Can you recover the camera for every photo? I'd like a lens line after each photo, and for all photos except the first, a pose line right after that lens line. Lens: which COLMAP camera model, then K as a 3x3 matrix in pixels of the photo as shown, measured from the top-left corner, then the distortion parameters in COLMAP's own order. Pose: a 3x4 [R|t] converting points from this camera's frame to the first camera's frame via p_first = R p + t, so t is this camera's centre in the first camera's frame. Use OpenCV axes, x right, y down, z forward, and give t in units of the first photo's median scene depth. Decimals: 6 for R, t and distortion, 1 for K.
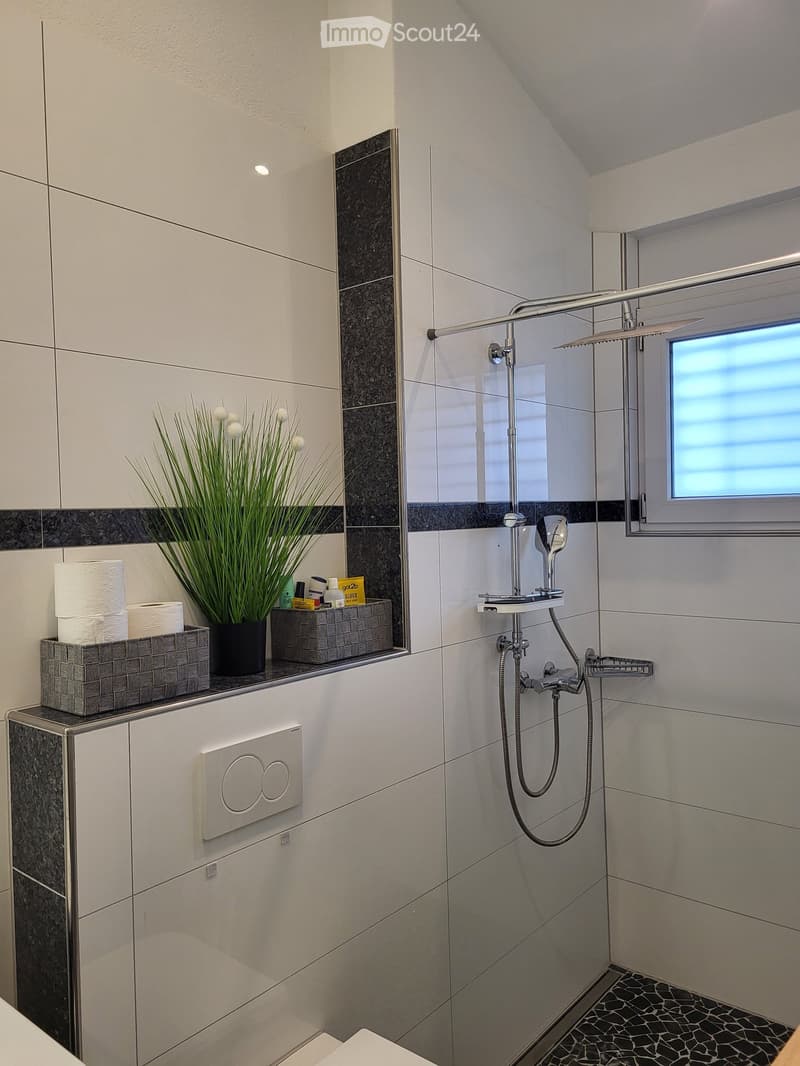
lens RADIAL K [[823.5, 0, 405.7], [0, 823.5, 531.1], [0, 0, 1]] dist [0.031253, -0.004439]
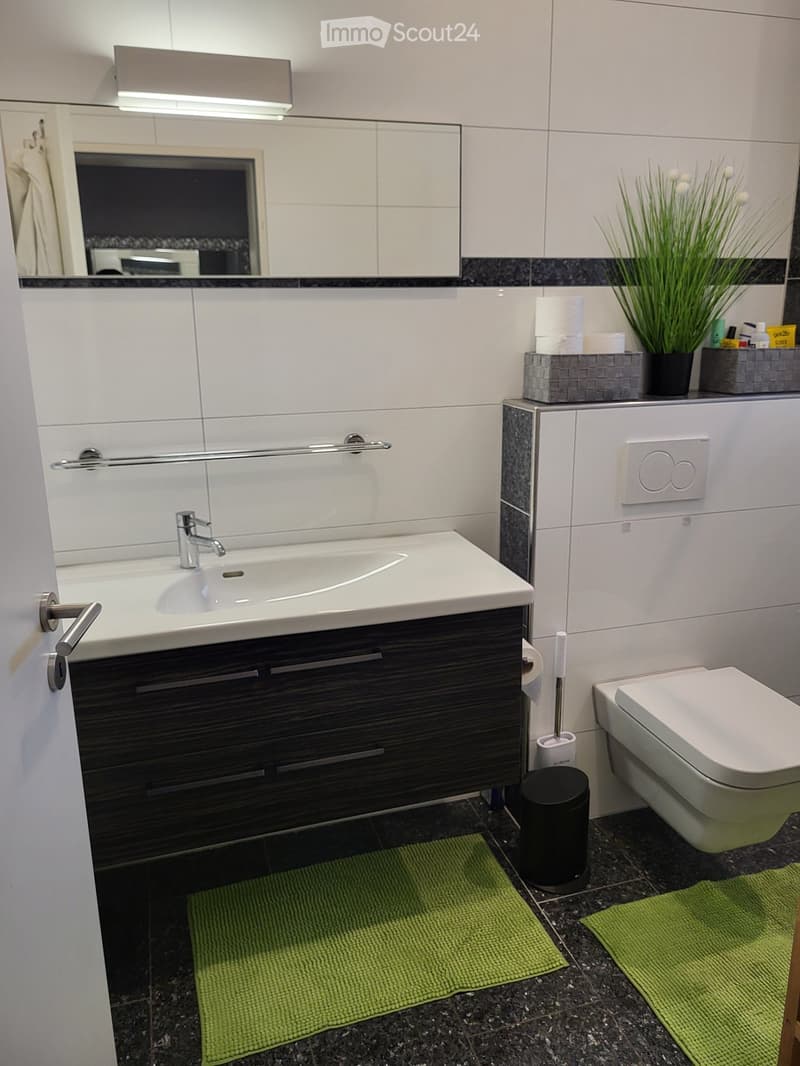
lens RADIAL K [[823.5, 0, 405.7], [0, 823.5, 531.1], [0, 0, 1]] dist [0.031253, -0.004439]
pose [[0.839307, 0.158615, -0.520006, 0.167851], [-0.022611, 0.965850, 0.258114, 0.058400], [0.543188, -0.204879, 0.814231, -0.321356]]
